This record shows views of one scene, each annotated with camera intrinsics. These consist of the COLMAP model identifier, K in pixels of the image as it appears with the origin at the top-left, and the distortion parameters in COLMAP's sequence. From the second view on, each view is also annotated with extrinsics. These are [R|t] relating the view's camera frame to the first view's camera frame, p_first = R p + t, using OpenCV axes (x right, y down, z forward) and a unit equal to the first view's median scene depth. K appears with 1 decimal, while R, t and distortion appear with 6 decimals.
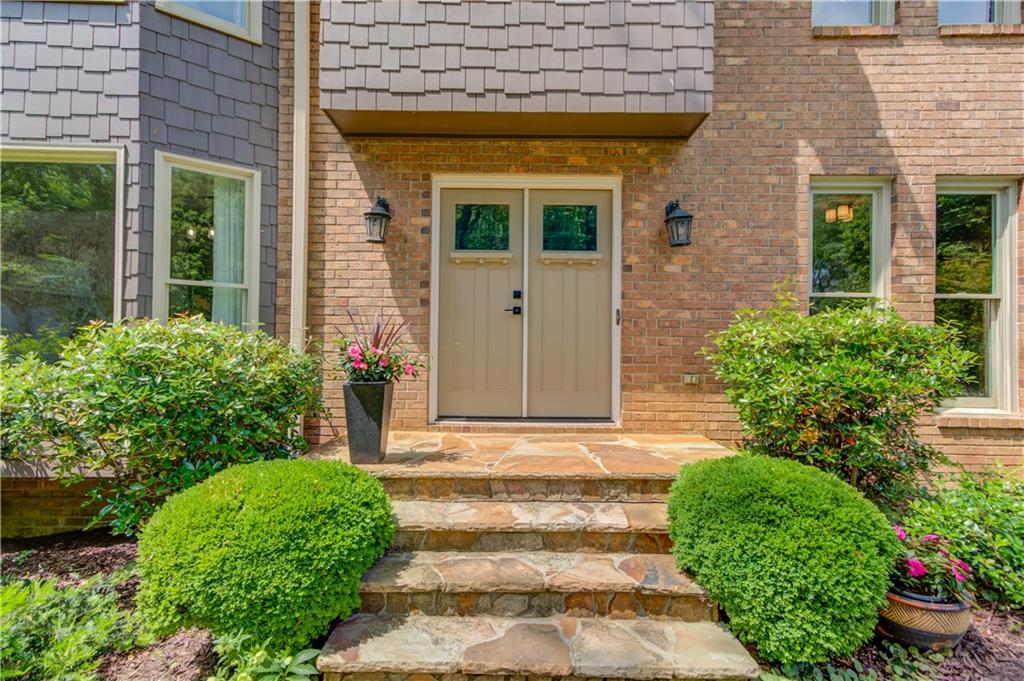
lens RADIAL K [[485.5, 0, 454.3], [0, 485.5, 337.3], [0, 0, 1]] dist [0.021435, -0.000082]
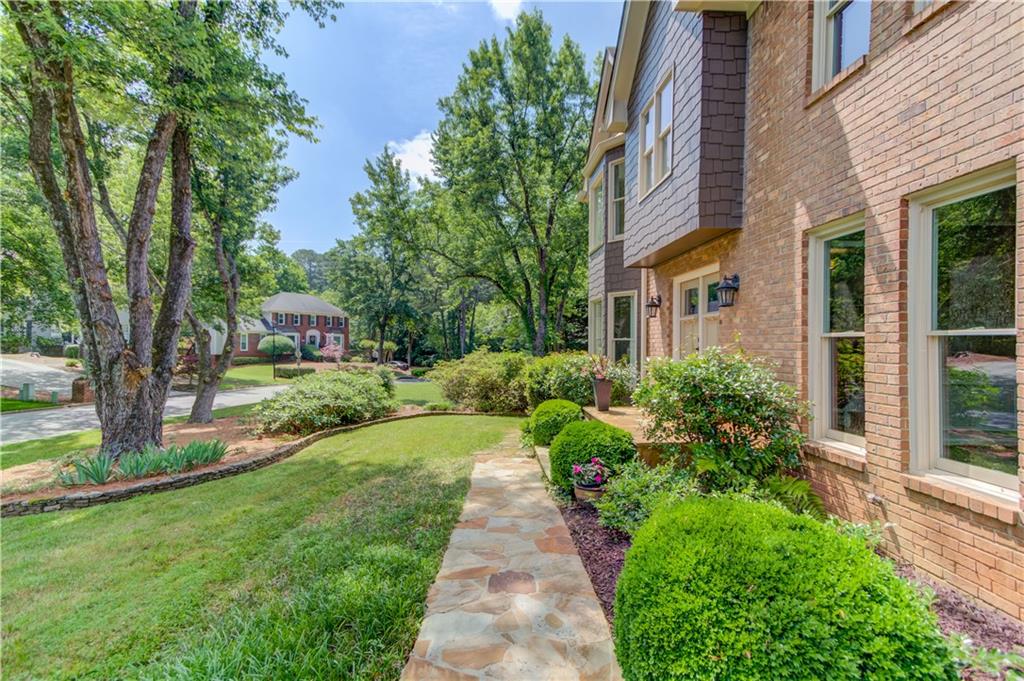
lens RADIAL K [[473.2, 0, 516.1], [0, 473.2, 342.7], [0, 0, 1]] dist [0.032945, 0.000092]
pose [[0.060740, -0.009607, -0.998107, 1.798500], [0.003193, 0.999950, -0.009431, -0.065302], [0.998149, -0.002614, 0.060768, 0.274694]]
